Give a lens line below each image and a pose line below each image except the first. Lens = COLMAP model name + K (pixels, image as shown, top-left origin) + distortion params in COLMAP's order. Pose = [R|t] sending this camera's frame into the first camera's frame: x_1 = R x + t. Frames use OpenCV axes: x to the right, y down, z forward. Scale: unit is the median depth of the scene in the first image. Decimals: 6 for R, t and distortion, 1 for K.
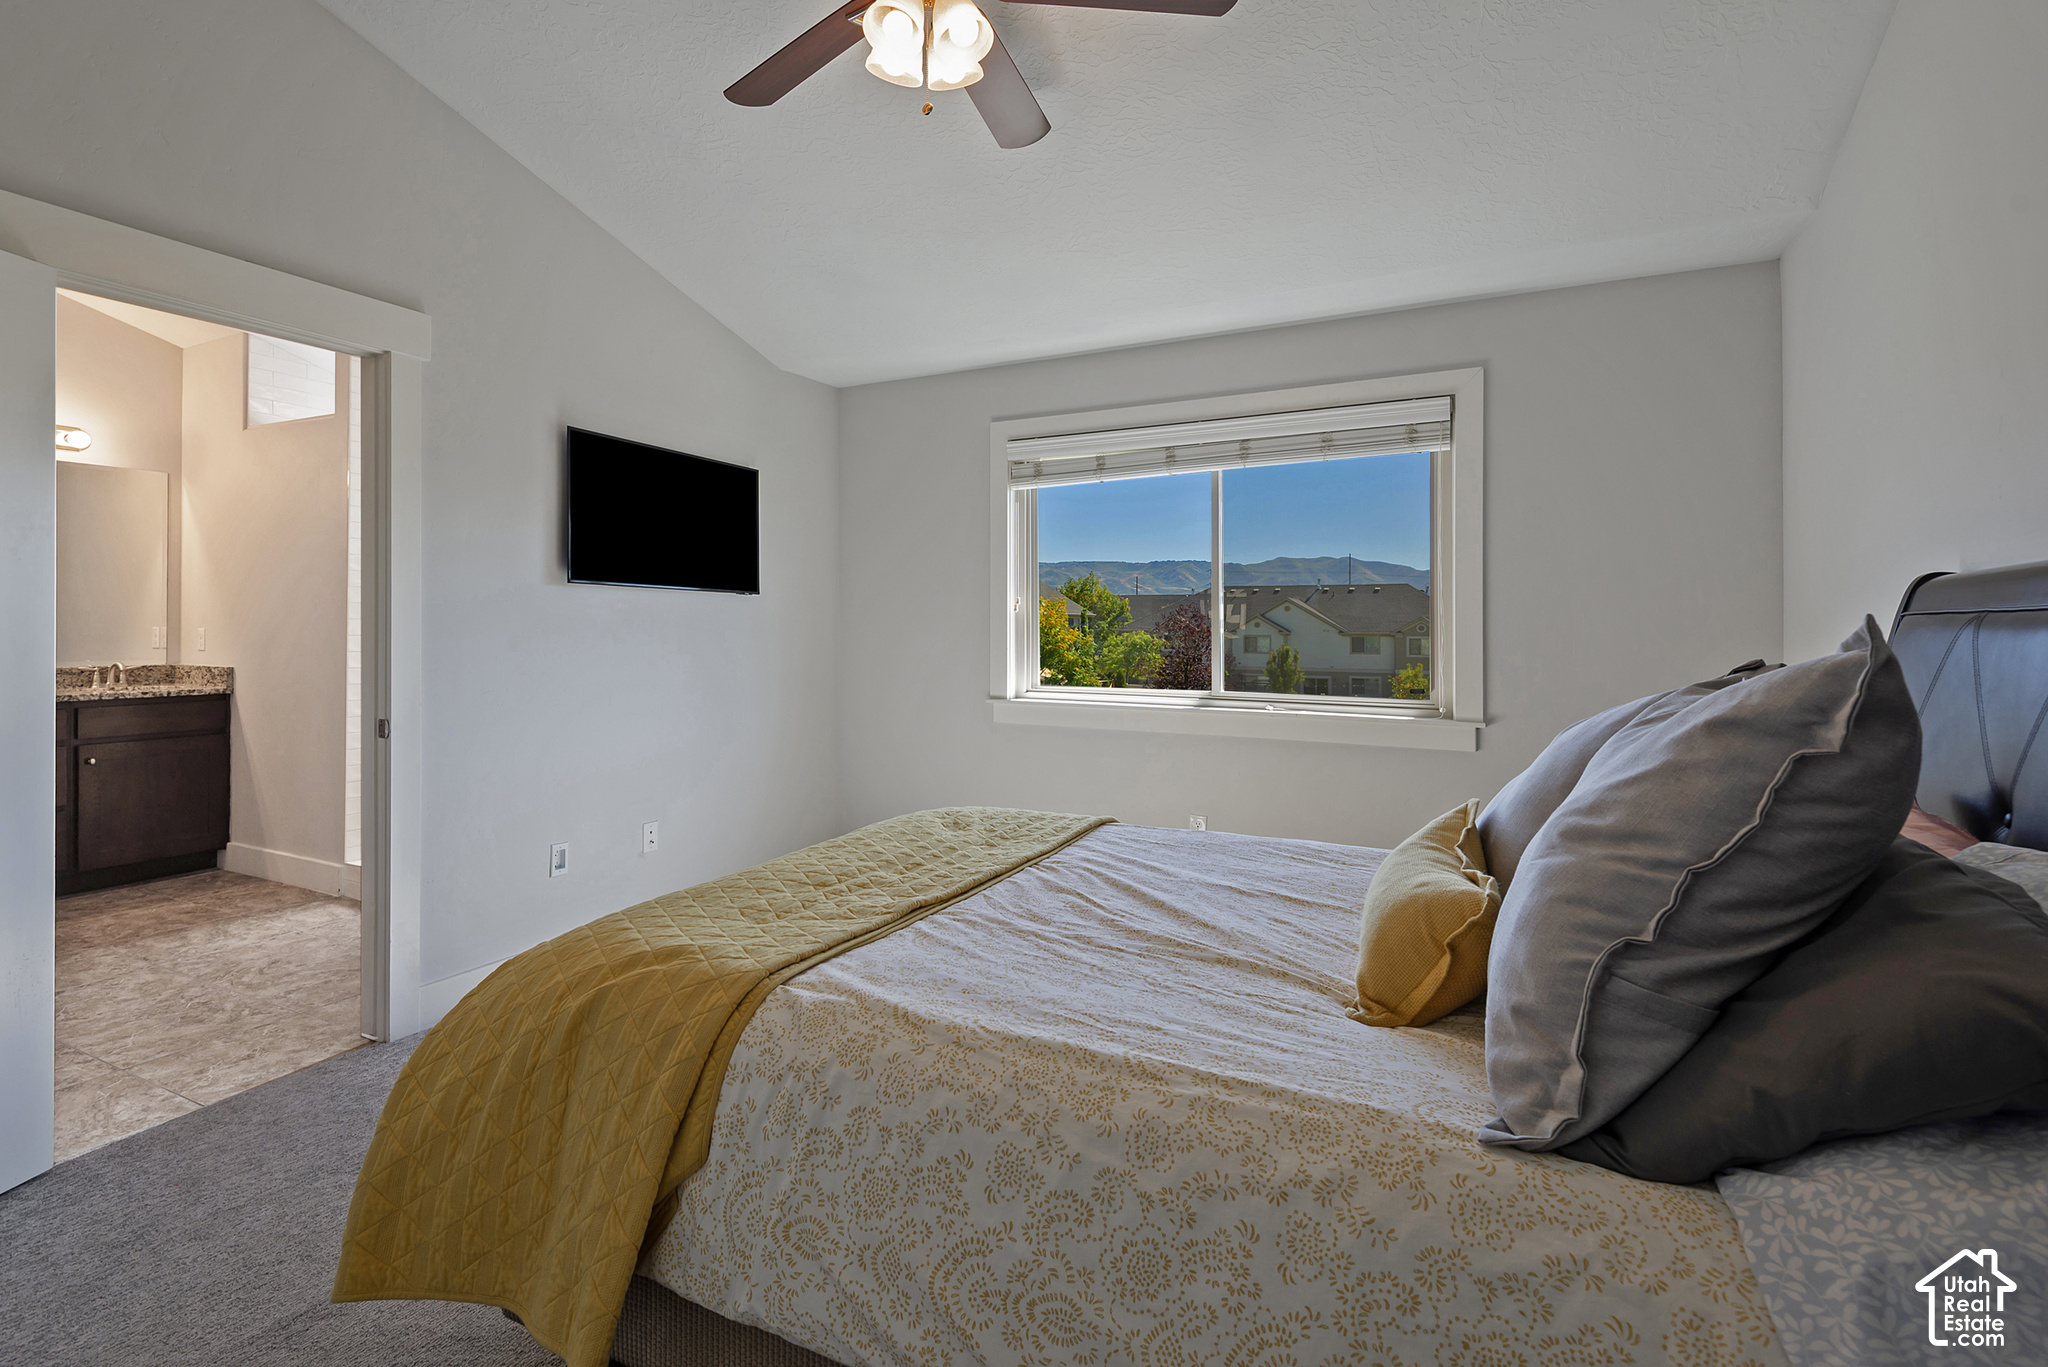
lens RADIAL K [[955.0, 0, 990.7], [0, 955.0, 656.4], [0, 0, 1]] dist [0.012543, -0.004672]
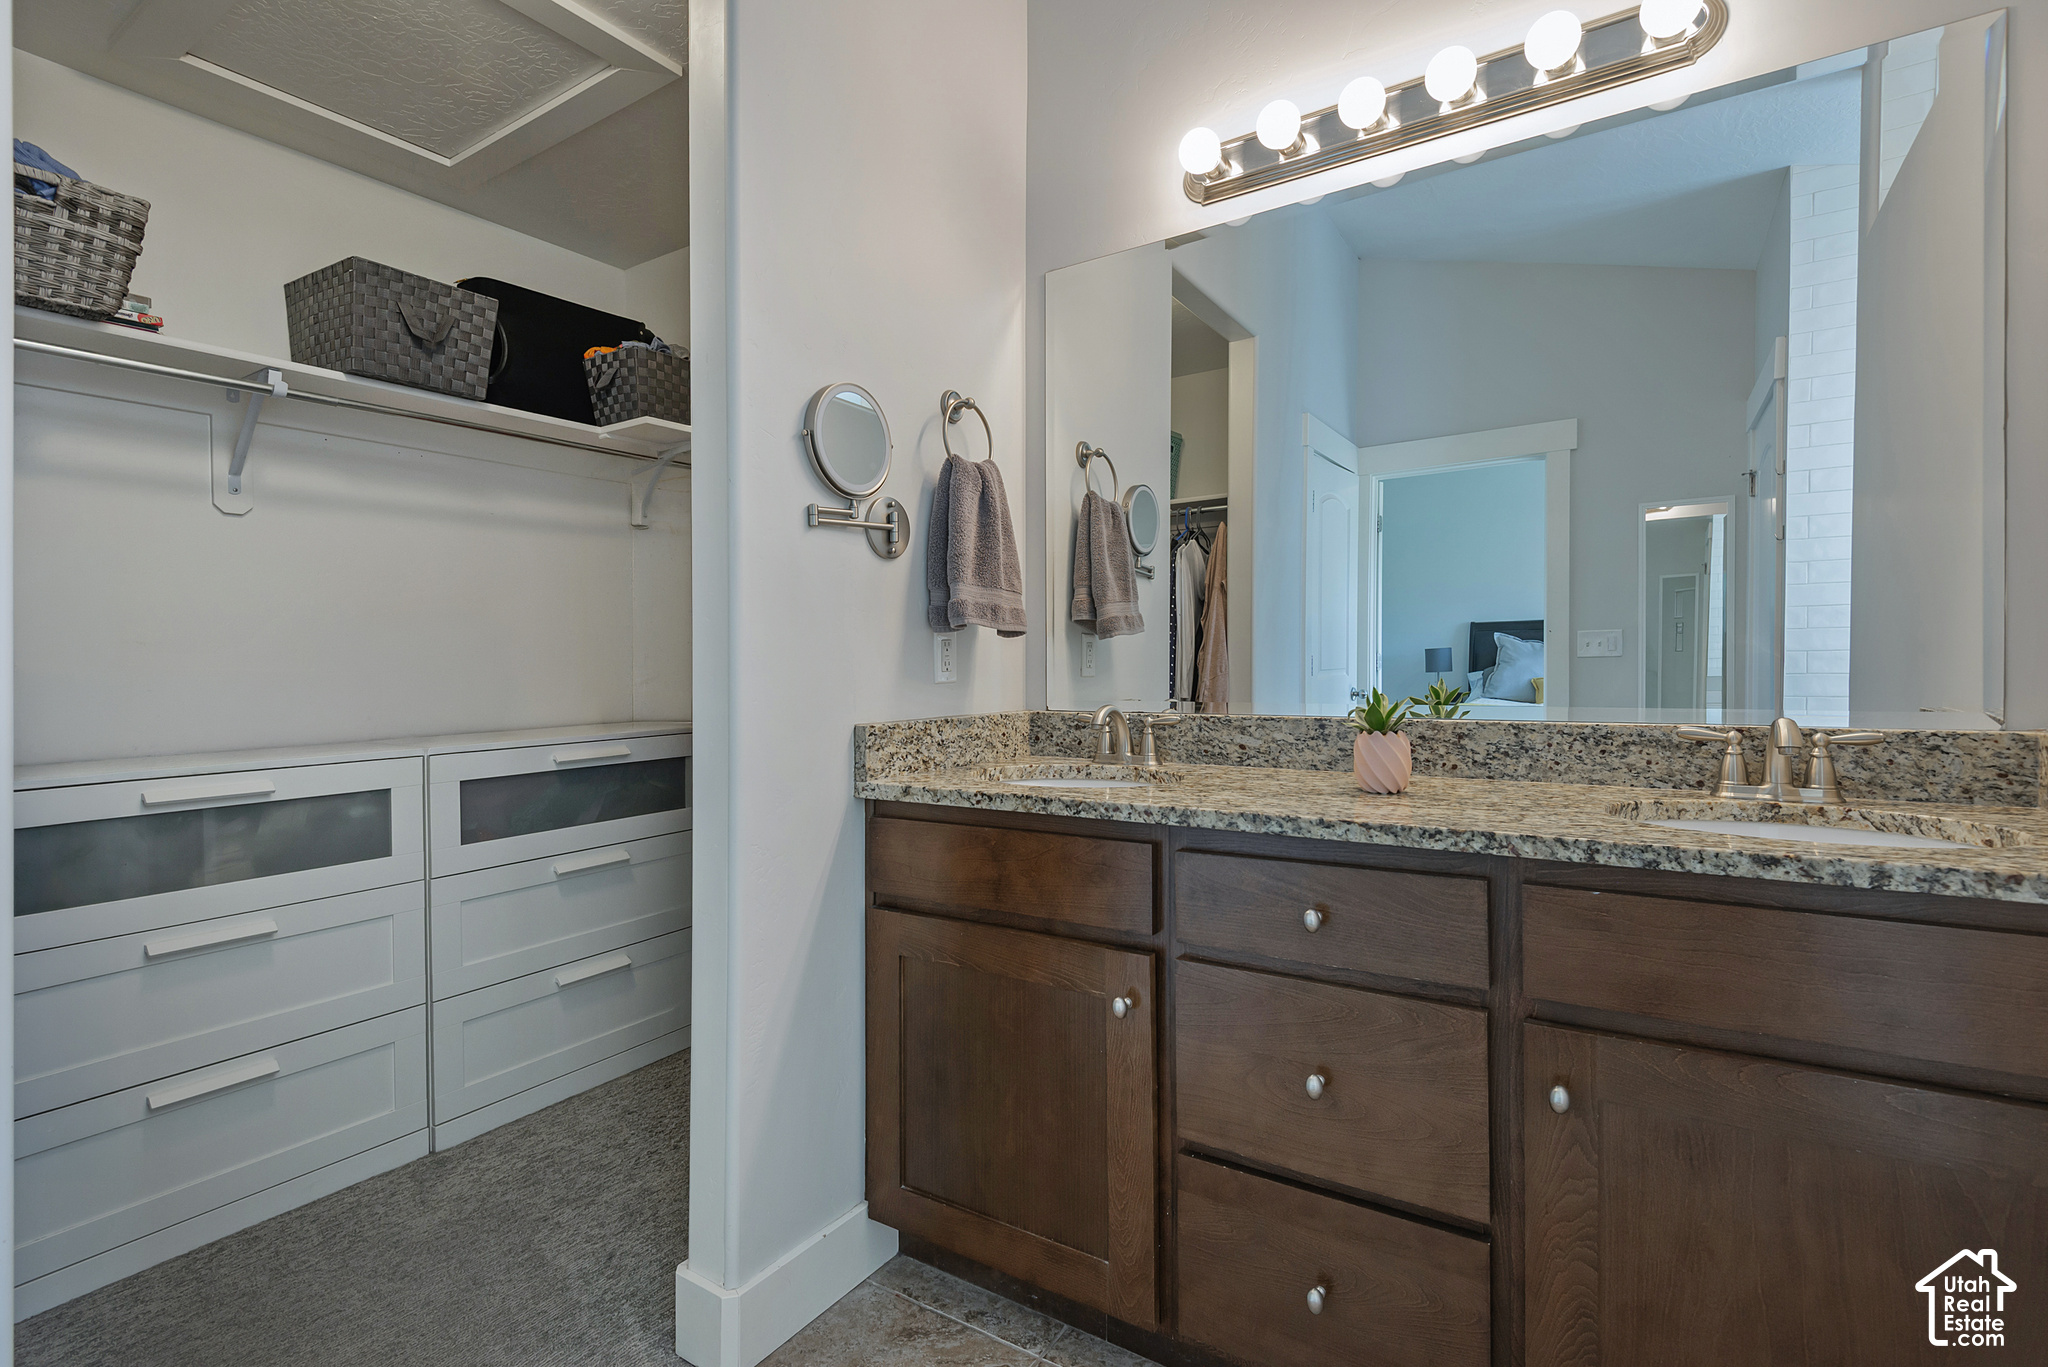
lens RADIAL K [[955.0, 0, 1028.1], [0, 955.0, 641.0], [0, 0, 1]] dist [0.012543, -0.004672]
pose [[-0.107893, -0.029411, -0.993727, -0.598822], [-0.023928, 0.999350, -0.026979, -0.003415], [0.993874, 0.020867, -0.108527, 0.806104]]
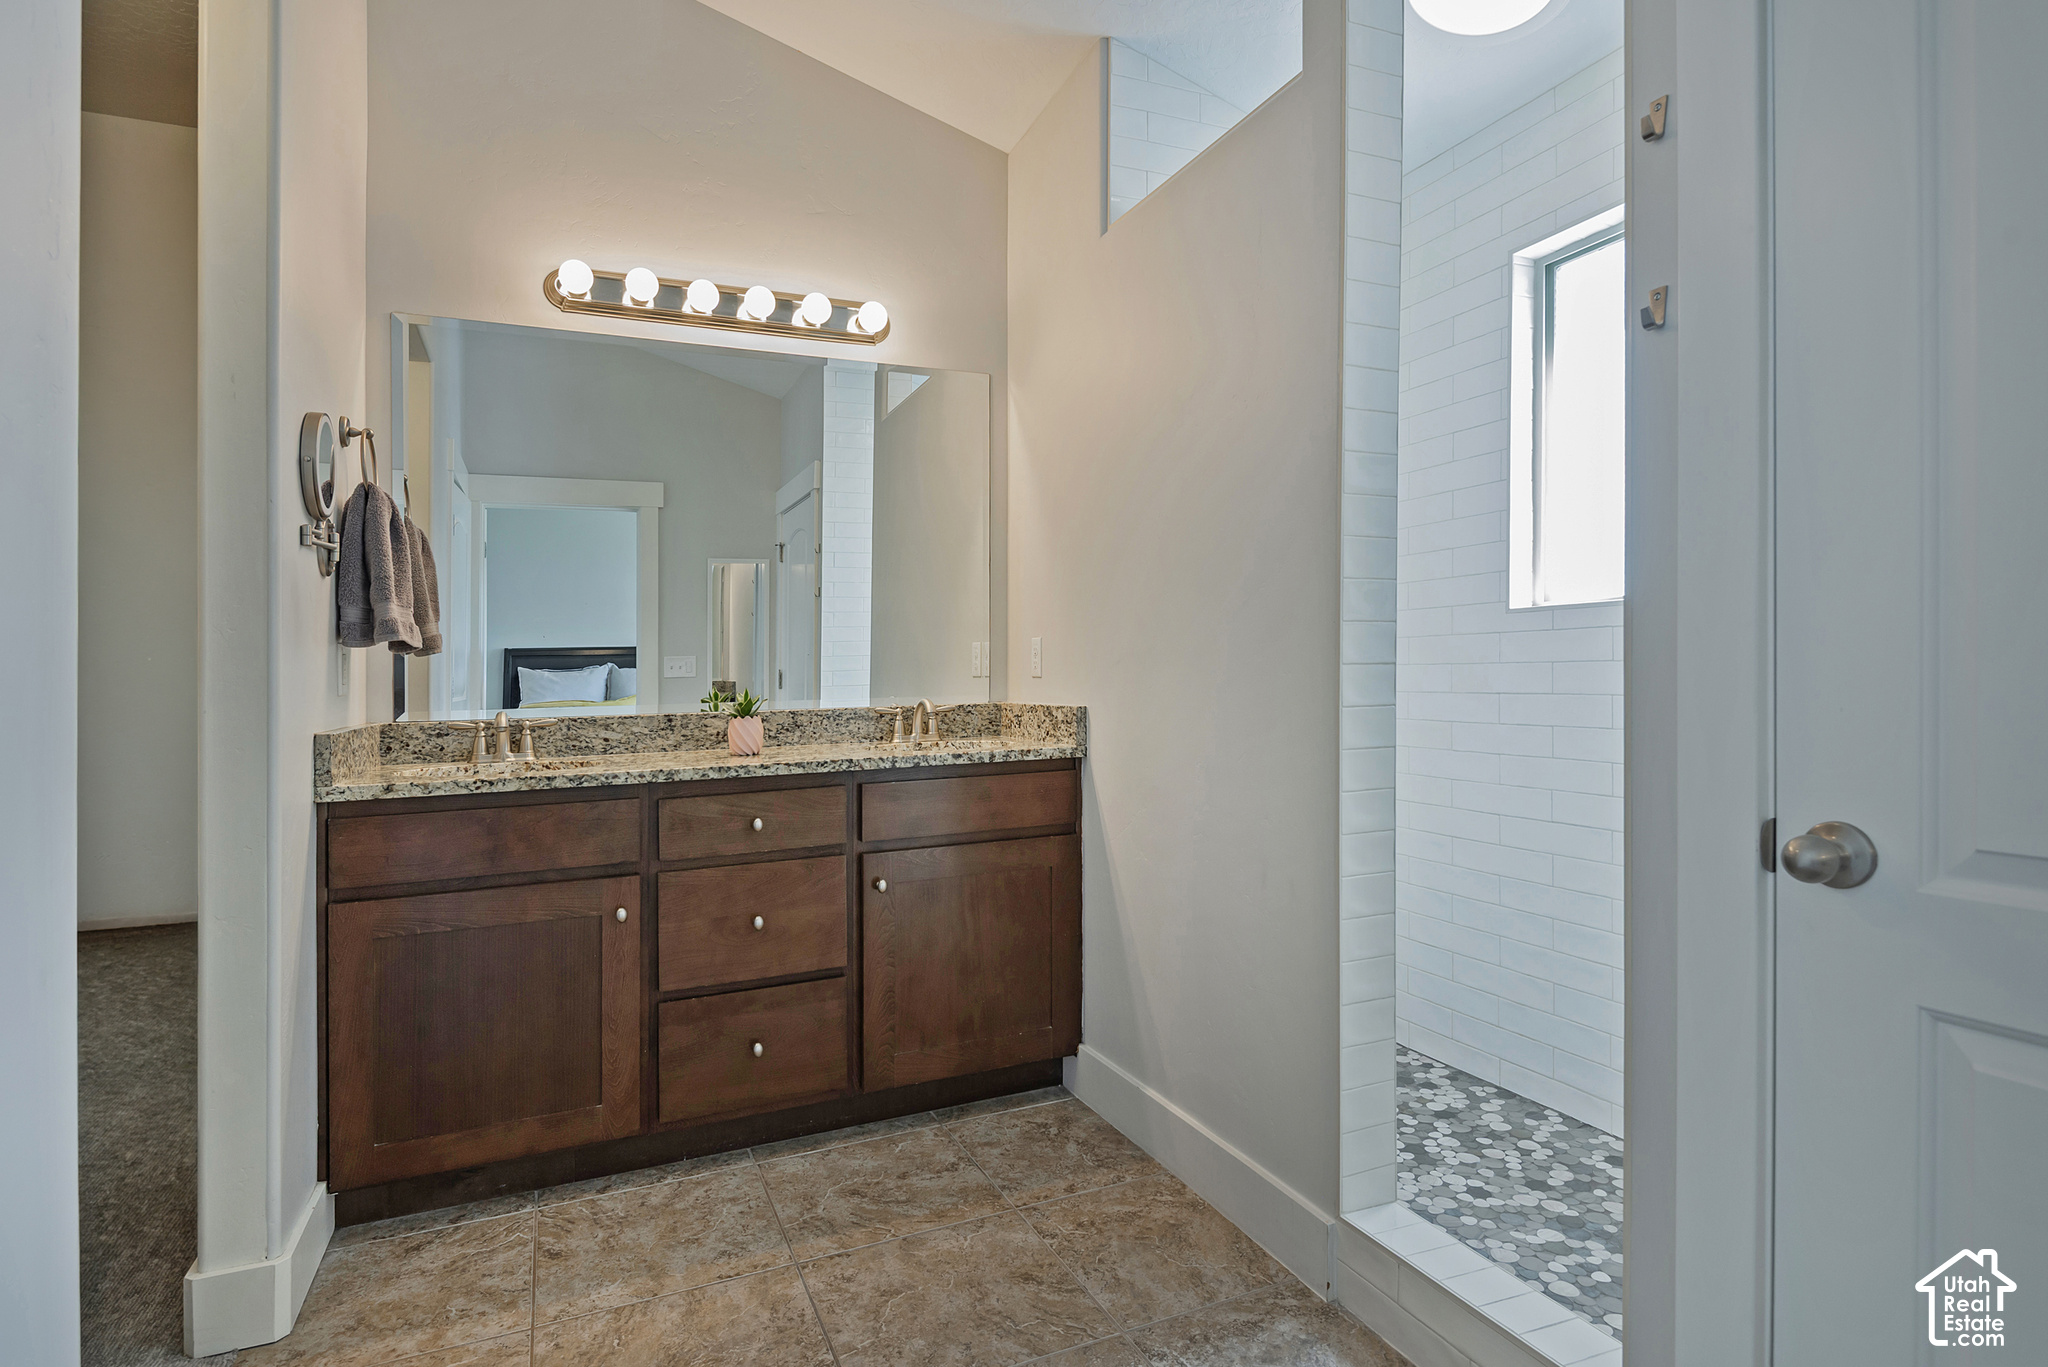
lens RADIAL K [[1088.0, 0, 1025.0], [0, 1088.0, 680.9], [0, 0, 1]] dist [0.023197, -0.007728]
pose [[0.778097, -0.020477, -0.627811, -0.451466], [0.005927, 0.999663, -0.025261, 0.012133], [0.628117, 0.015935, 0.777956, 0.529876]]
